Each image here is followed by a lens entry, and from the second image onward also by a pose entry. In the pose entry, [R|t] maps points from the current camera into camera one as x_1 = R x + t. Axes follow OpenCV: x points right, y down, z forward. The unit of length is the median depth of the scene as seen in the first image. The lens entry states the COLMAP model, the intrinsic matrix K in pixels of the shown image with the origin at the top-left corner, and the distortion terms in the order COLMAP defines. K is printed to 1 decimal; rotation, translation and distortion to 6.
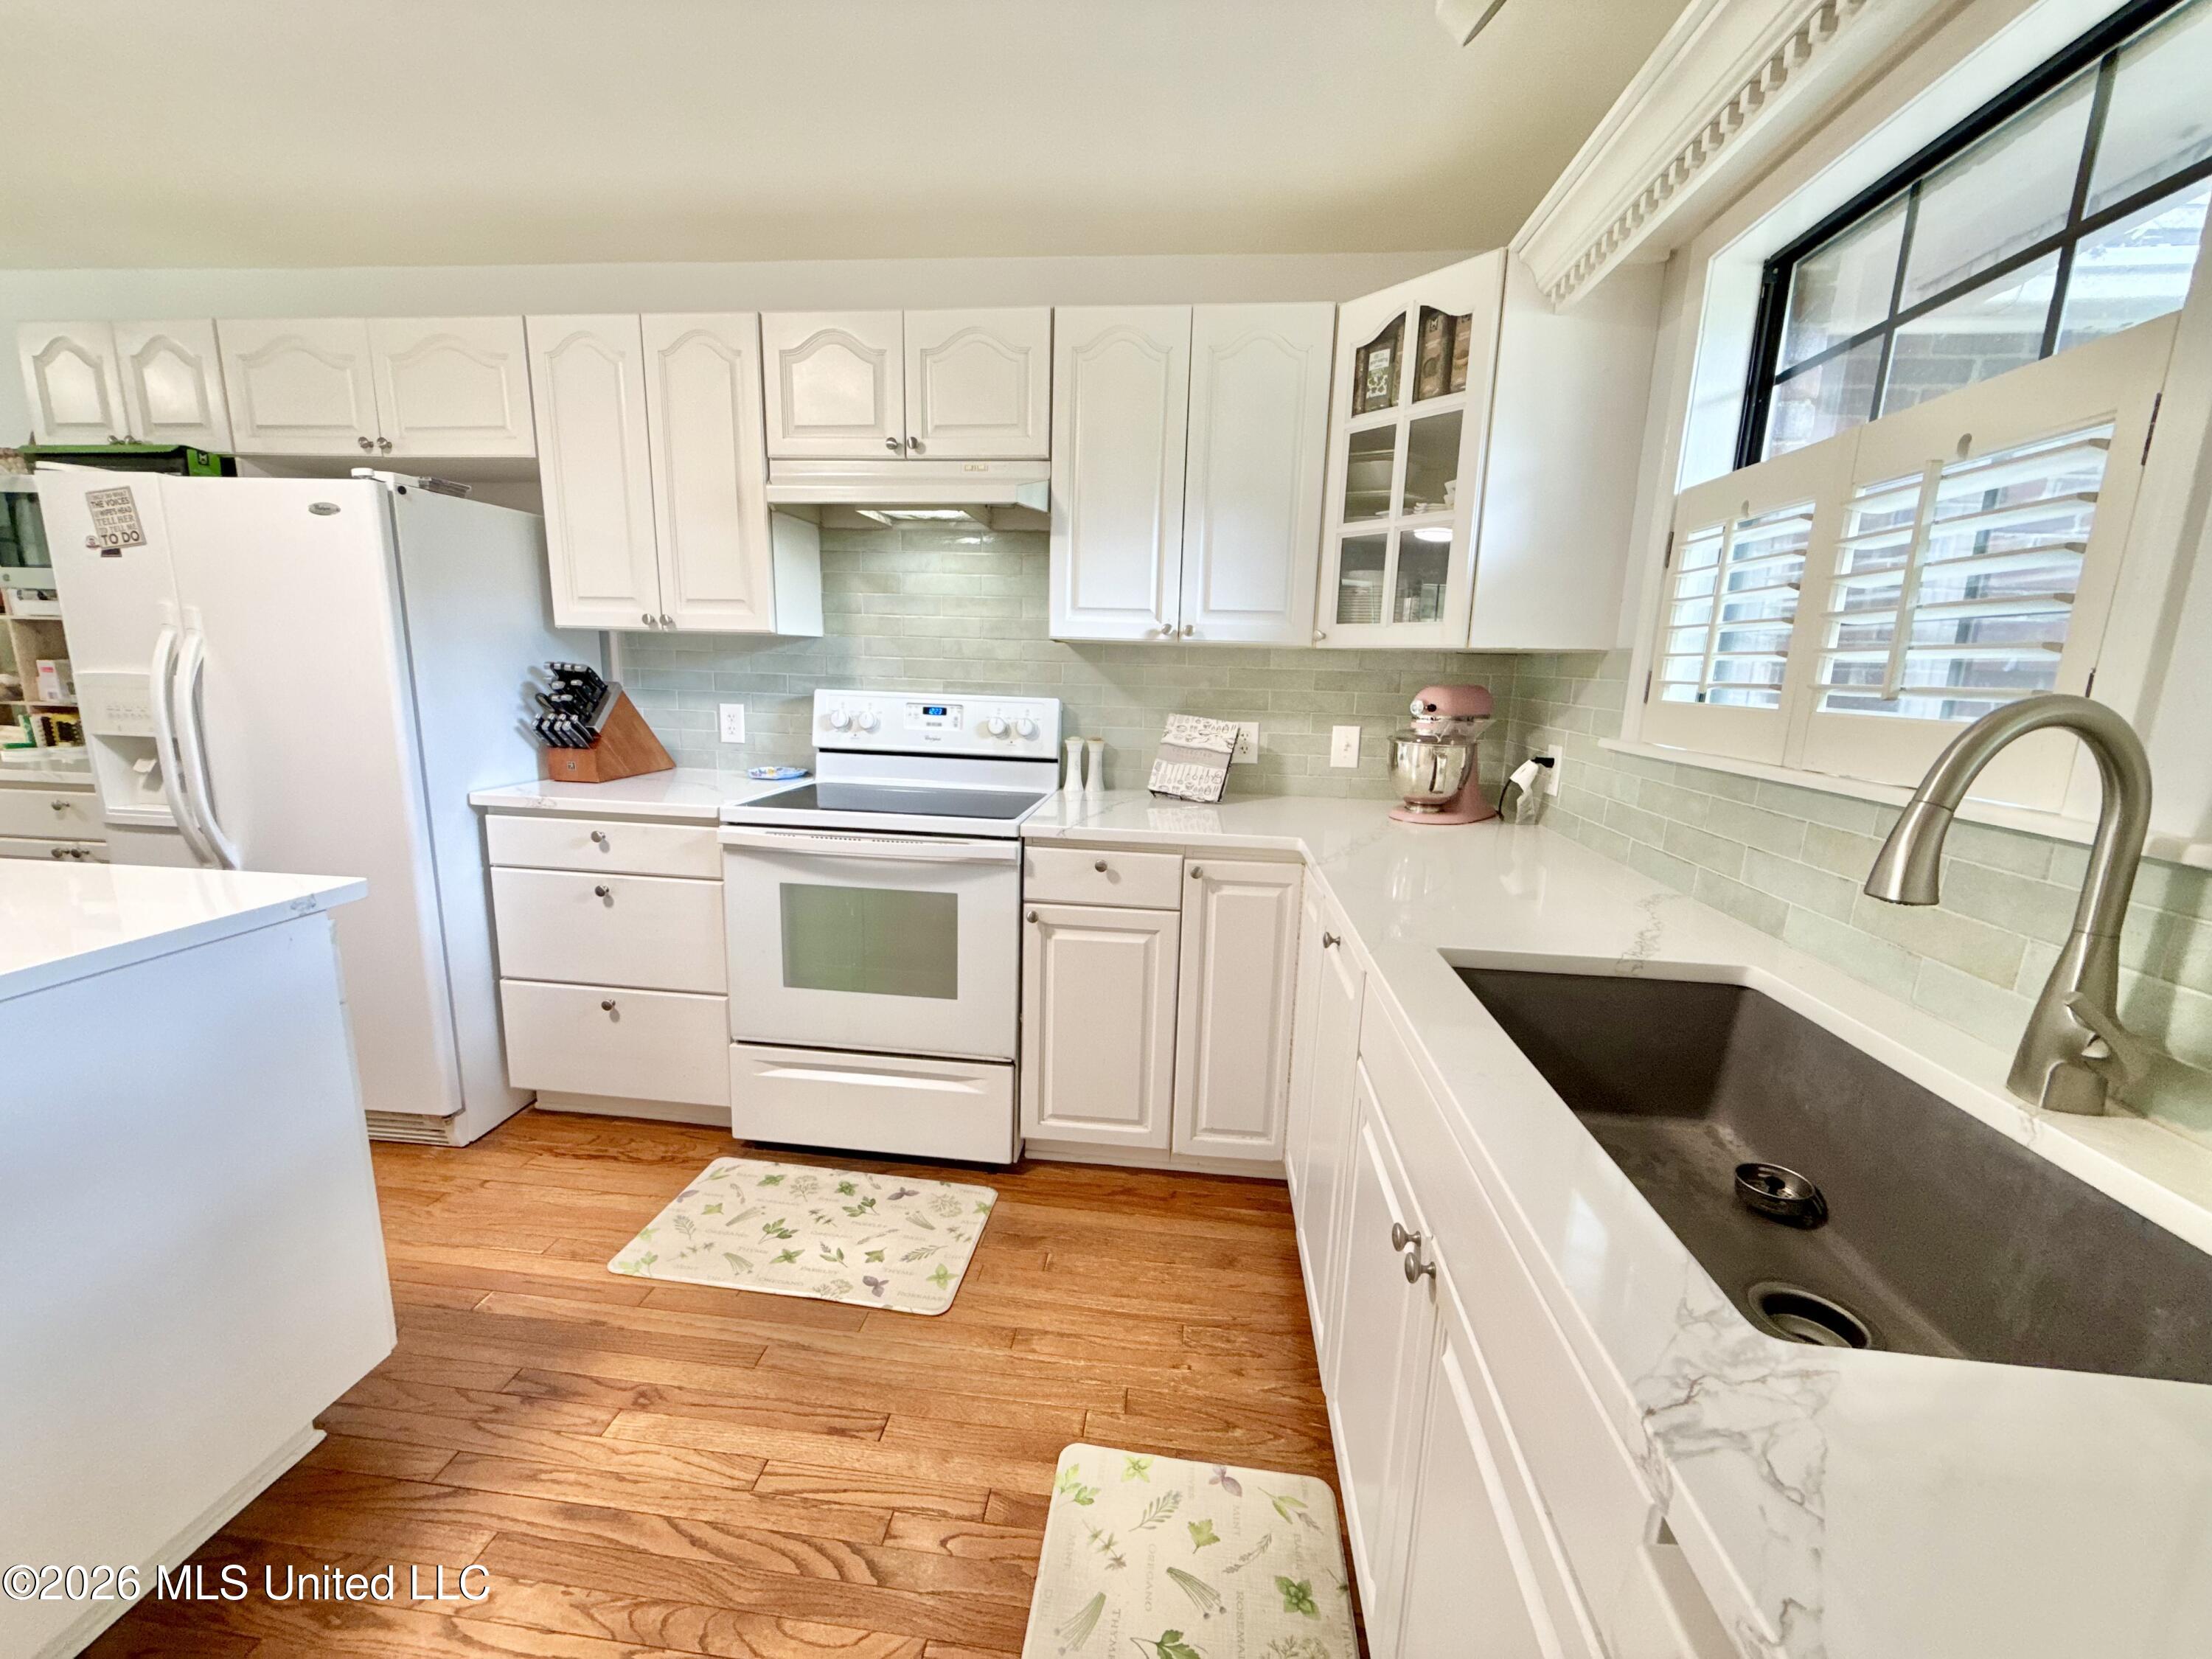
lens RADIAL K [[885.5, 0, 1101.2], [0, 885.5, 831.0], [0, 0, 1]] dist [0.000999, 0.000463]
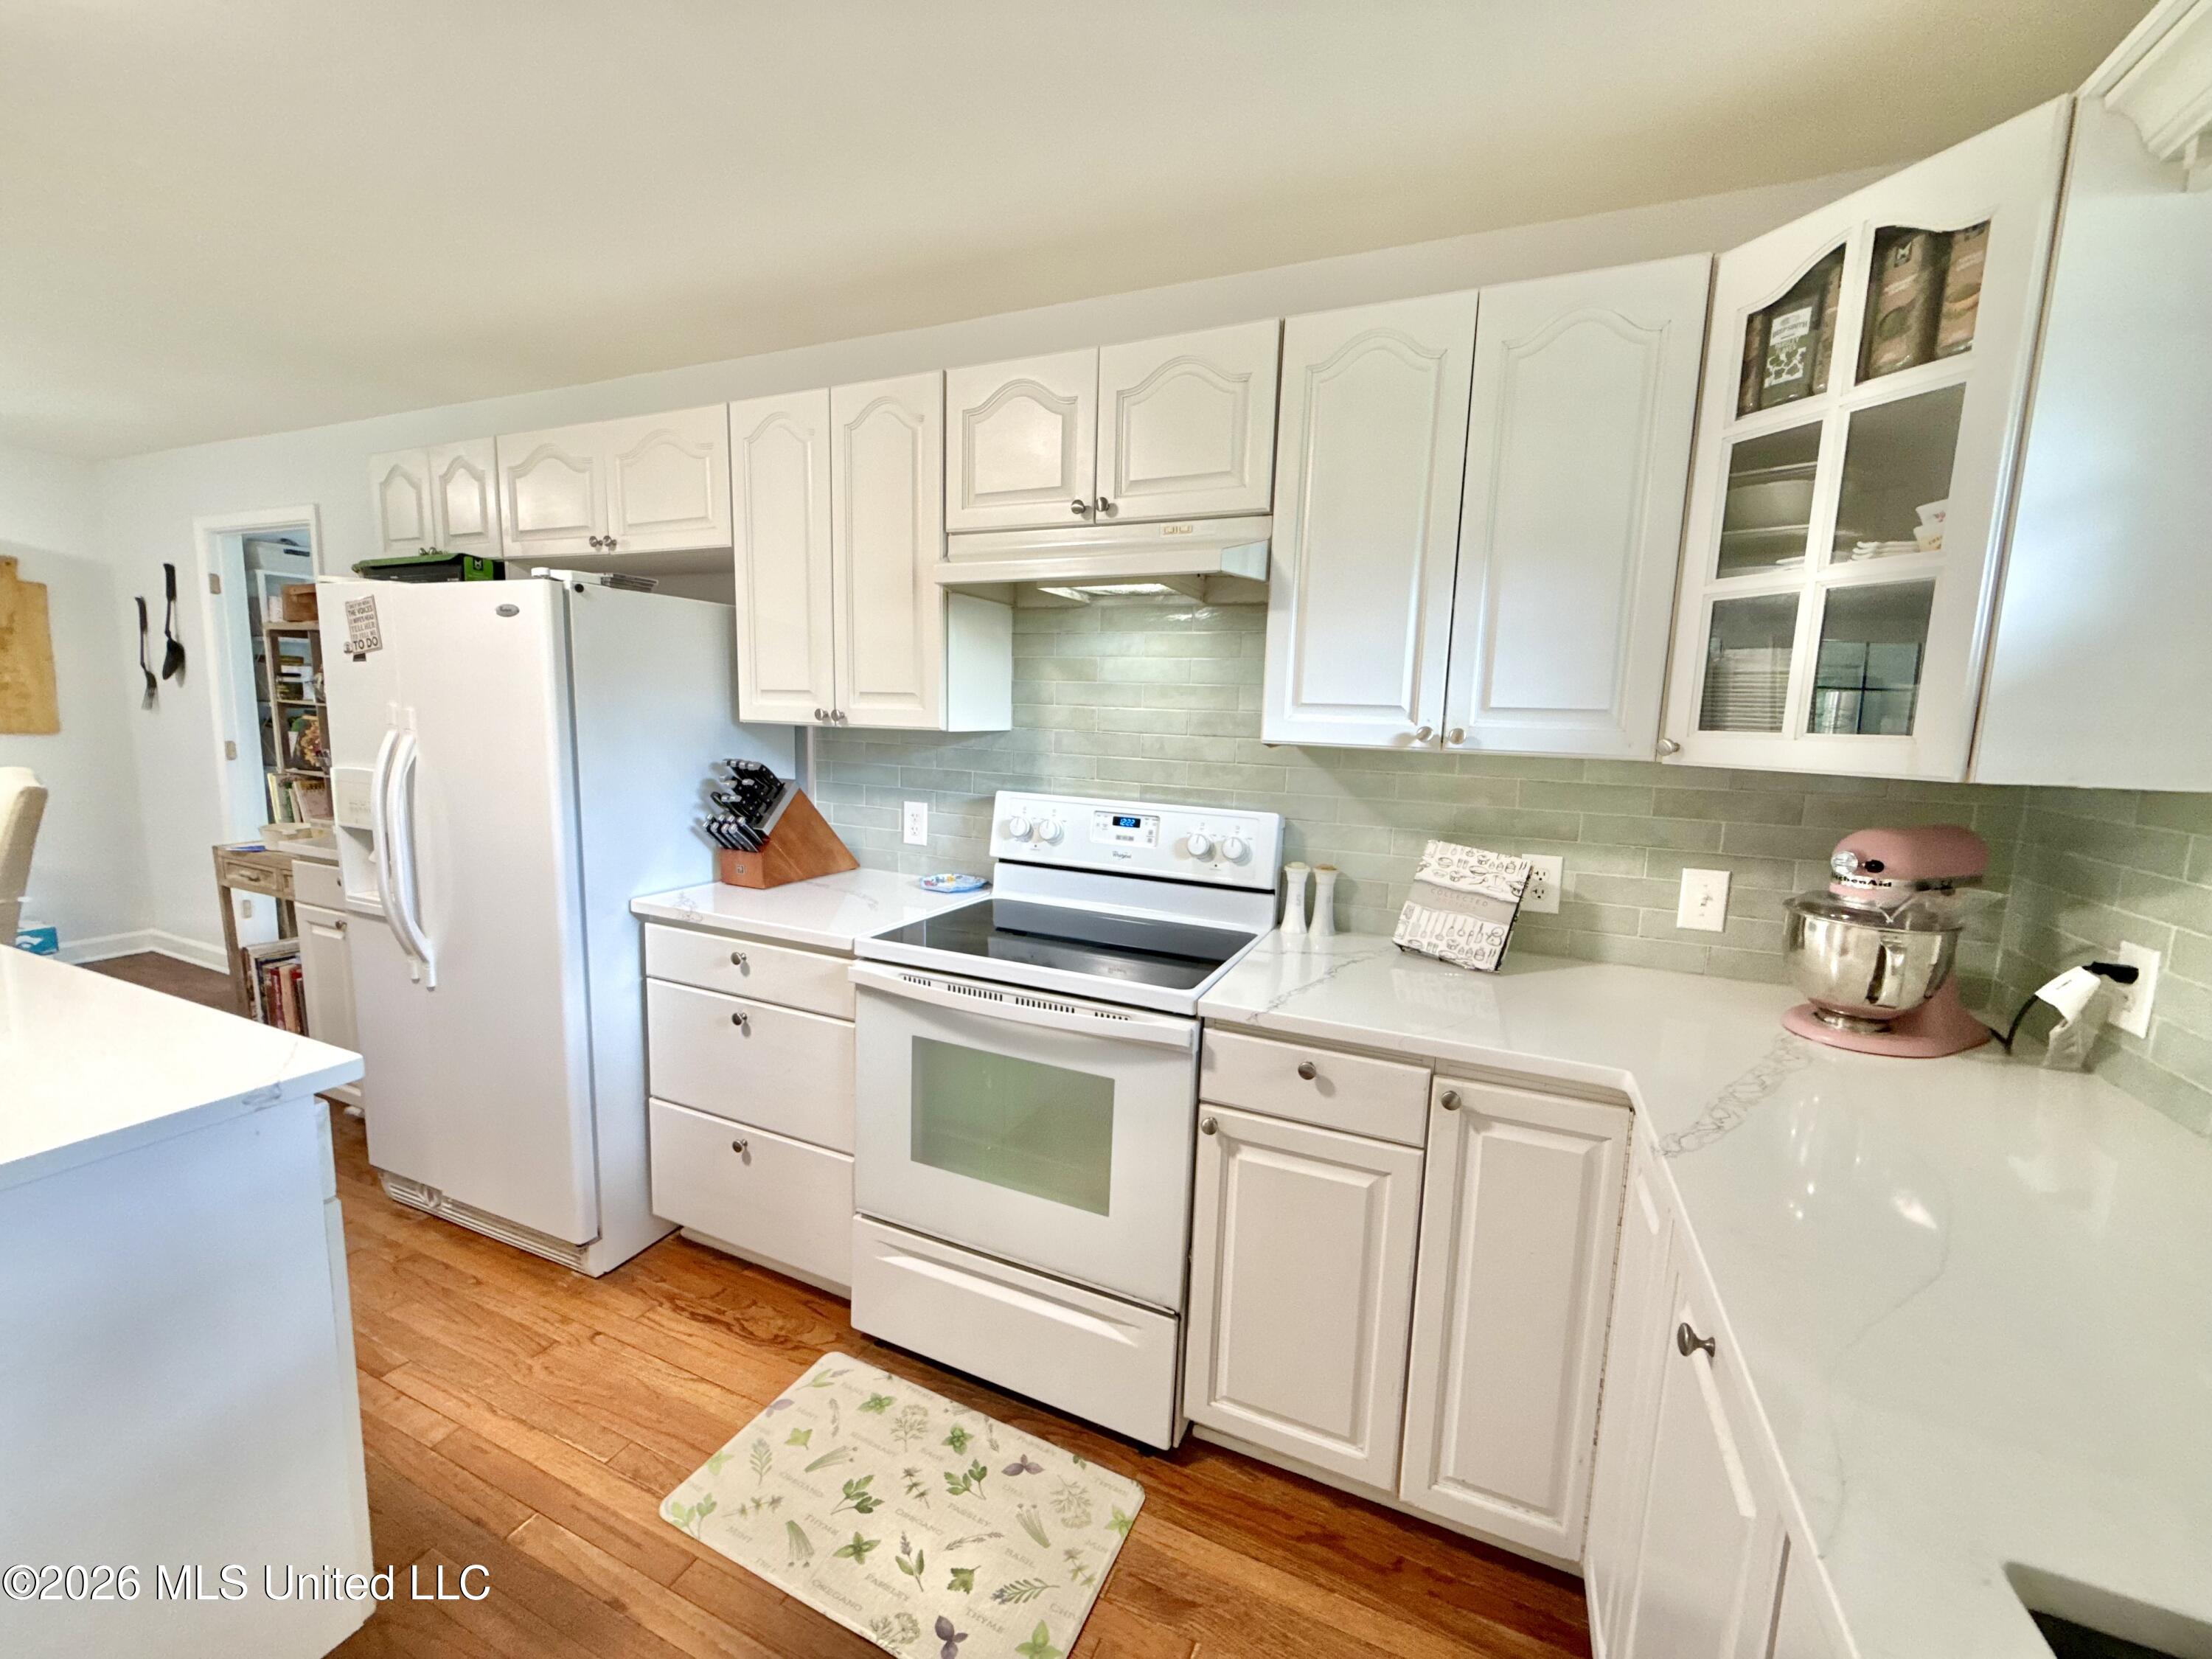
lens RADIAL K [[885.5, 0, 1102.3], [0, 885.5, 833.1], [0, 0, 1]] dist [0.000999, 0.000463]
pose [[0.953124, 0.043552, -0.299430, 0.044953], [-0.062219, 0.996649, -0.053090, -0.096262], [0.296114, 0.069232, 0.952640, 0.251792]]
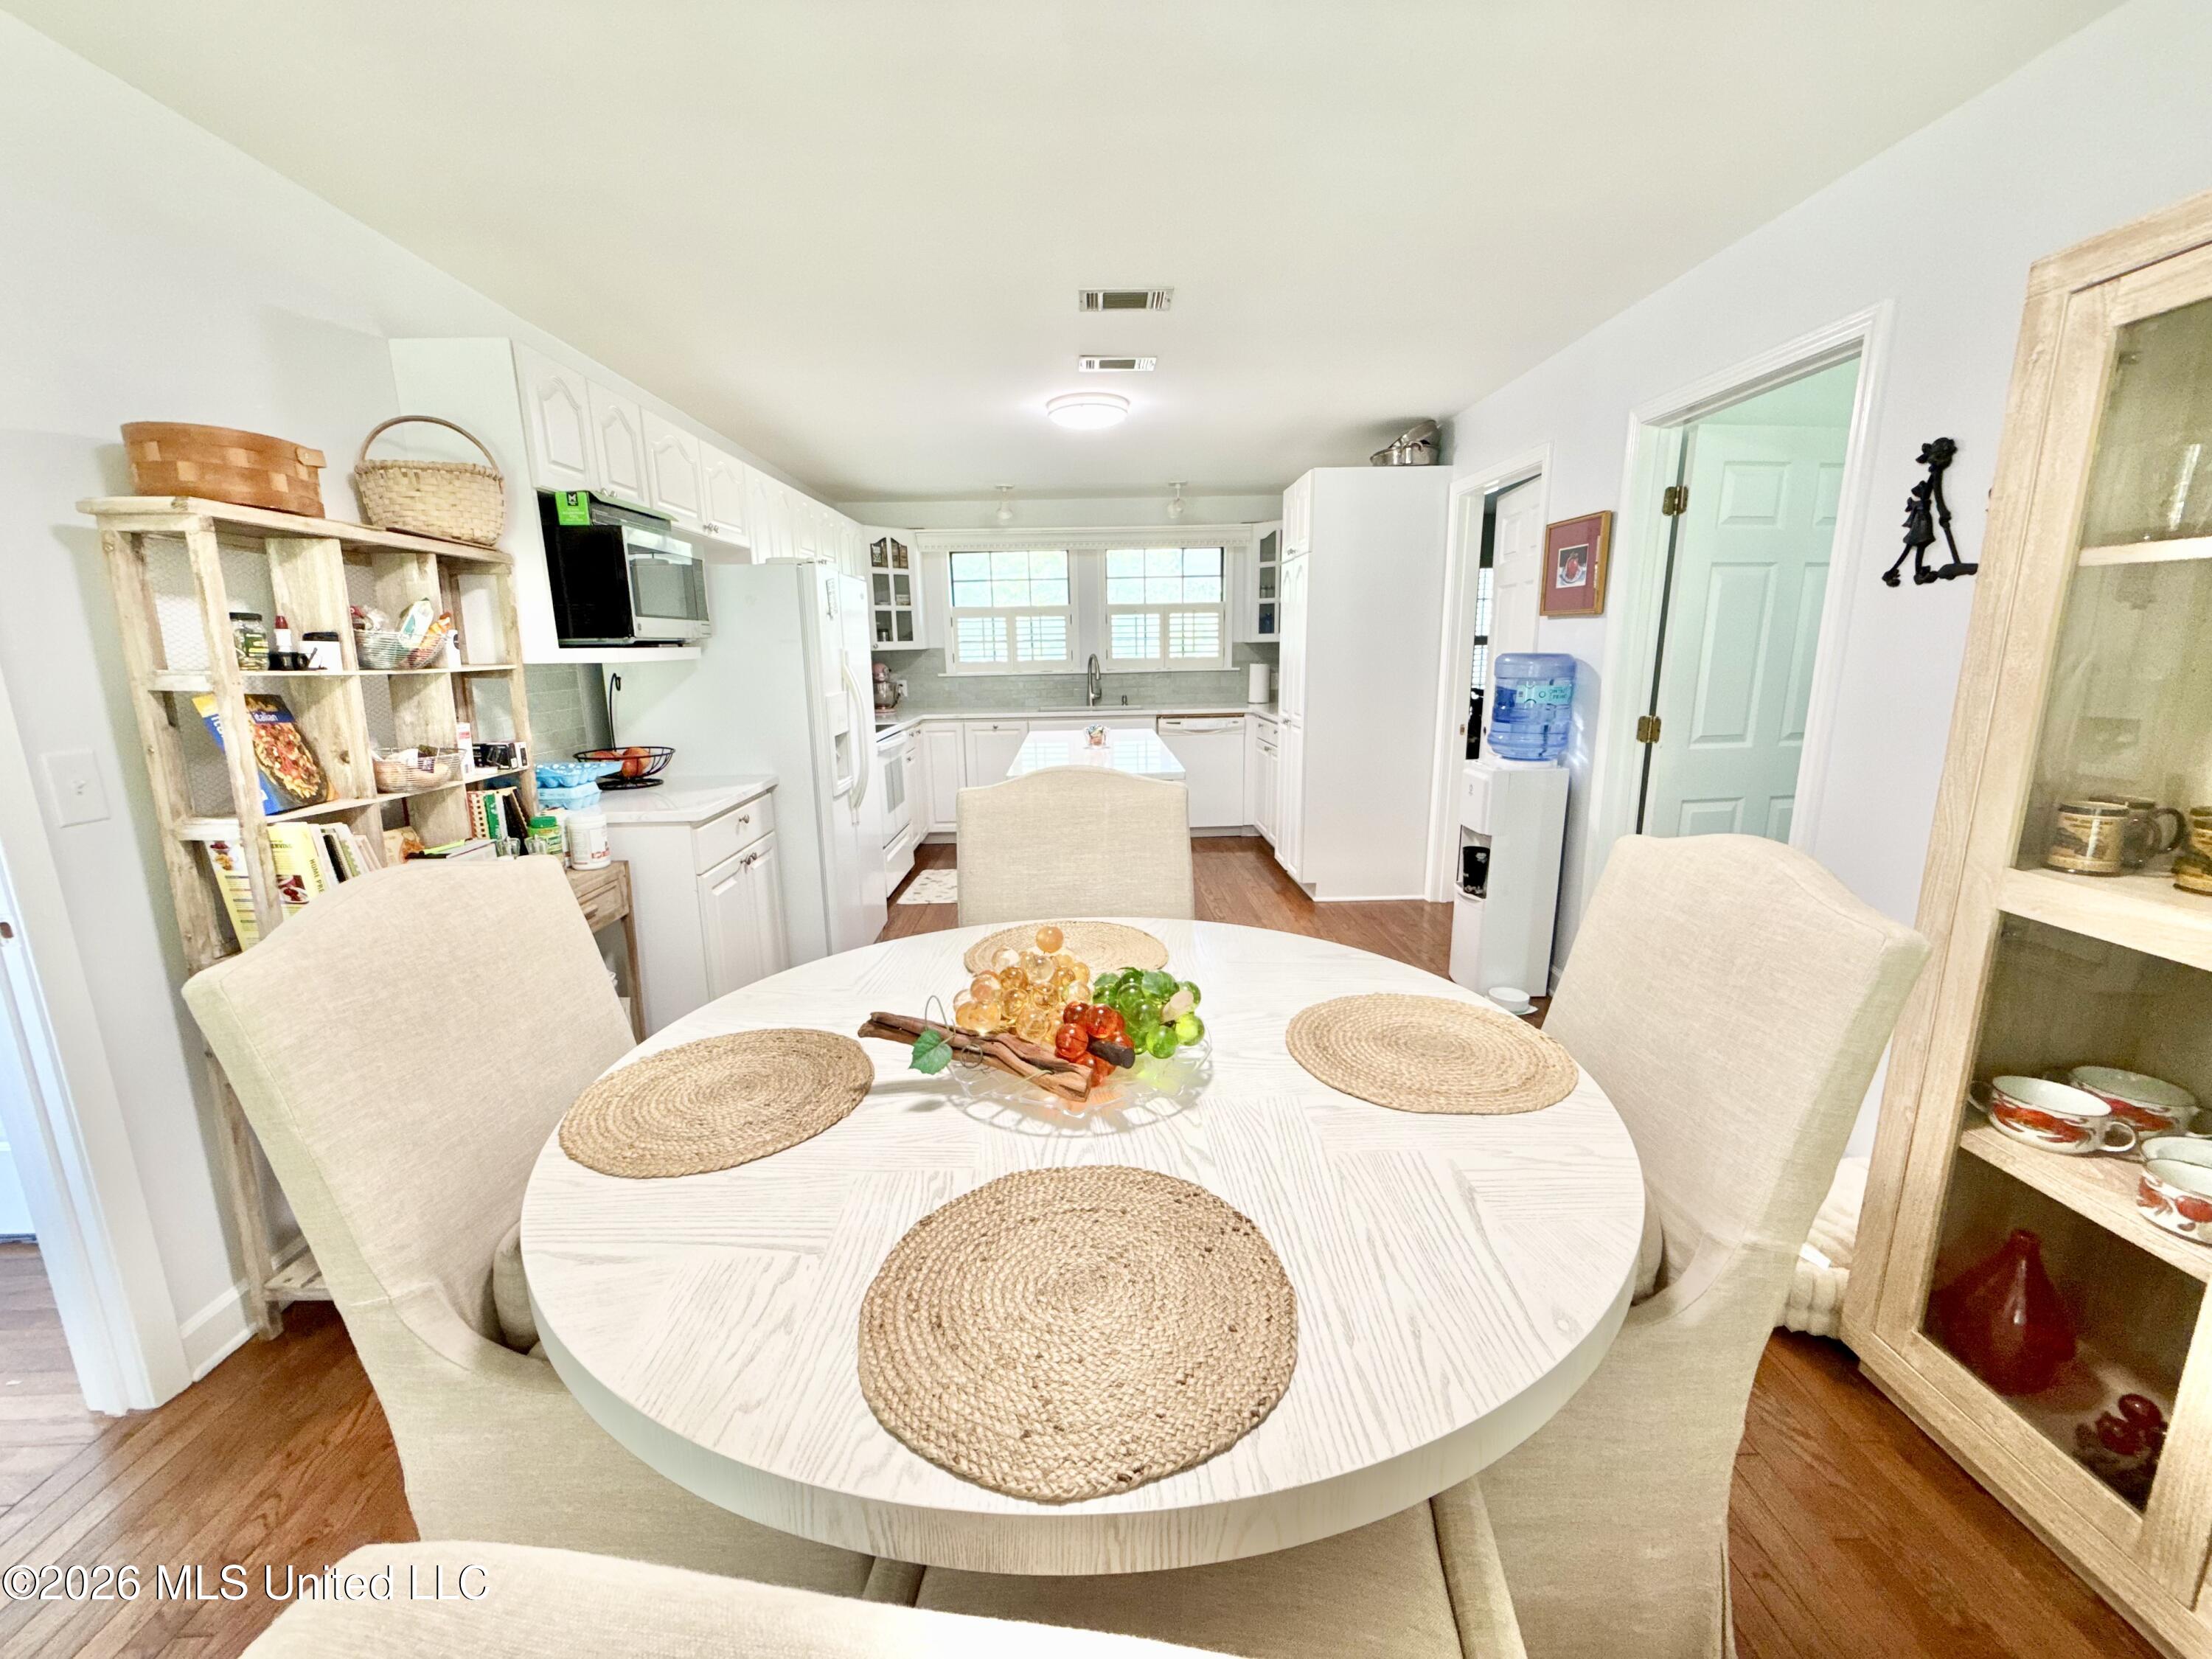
lens RADIAL K [[885.5, 0, 1102.8], [0, 885.5, 832.3], [0, 0, 1]] dist [0.000999, 0.000463]
pose [[-0.133751, -0.232539, 0.963346, -2.582100], [0.201812, 0.945320, 0.256207, -0.237927], [-0.970249, 0.228683, -0.079508, 0.682978]]
